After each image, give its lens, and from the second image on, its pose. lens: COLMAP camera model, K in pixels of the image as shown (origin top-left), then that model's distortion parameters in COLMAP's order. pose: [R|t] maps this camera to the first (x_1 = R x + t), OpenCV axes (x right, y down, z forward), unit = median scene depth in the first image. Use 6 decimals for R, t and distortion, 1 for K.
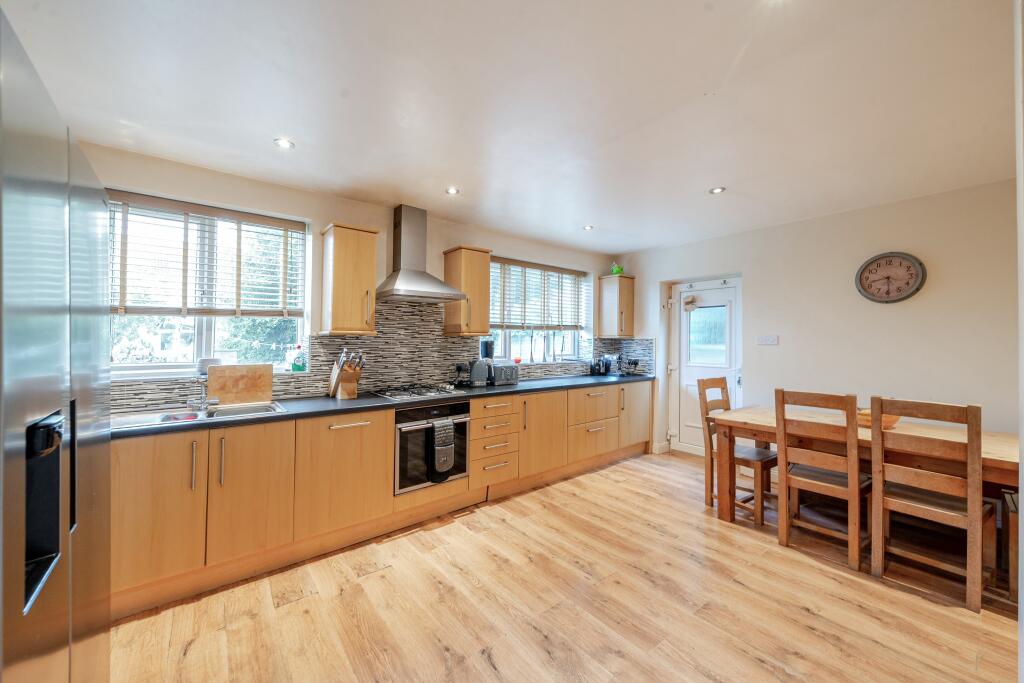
lens RADIAL K [[385.7, 0, 510.8], [0, 385.7, 338.0], [0, 0, 1]] dist [0.000850, 0.000020]
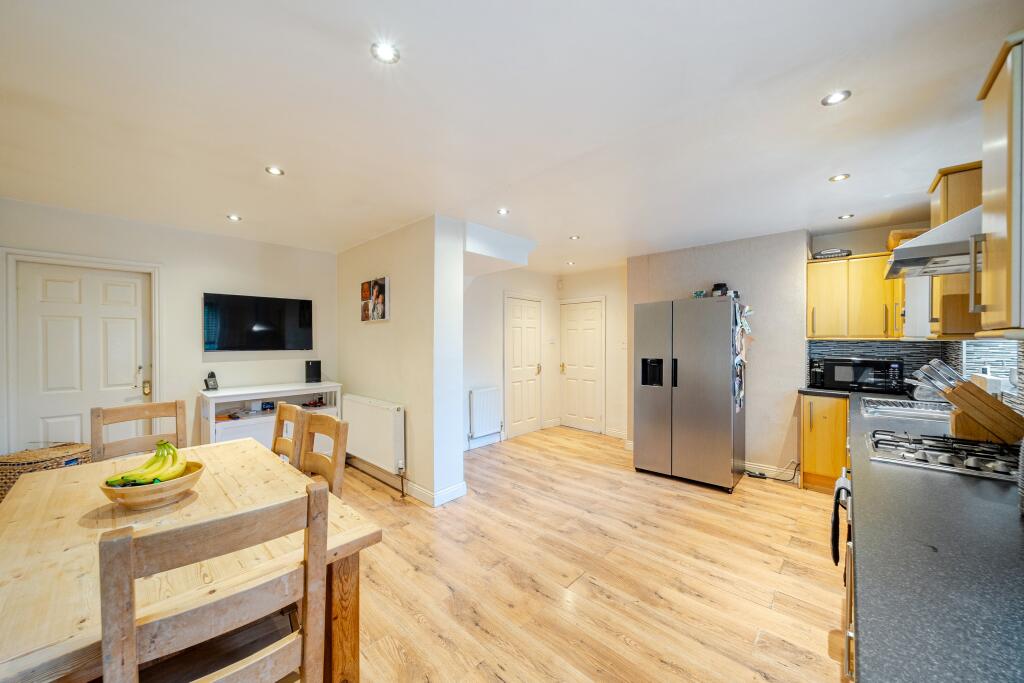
lens RADIAL K [[354.2, 0, 512.4], [0, 354.2, 343.5], [0, 0, 1]] dist [-0.000355, -0.000003]
pose [[-0.987979, 0.005024, -0.154508, 0.591464], [0.006159, 0.999957, -0.006866, -0.018636], [0.154467, -0.007735, -0.987968, 2.029903]]
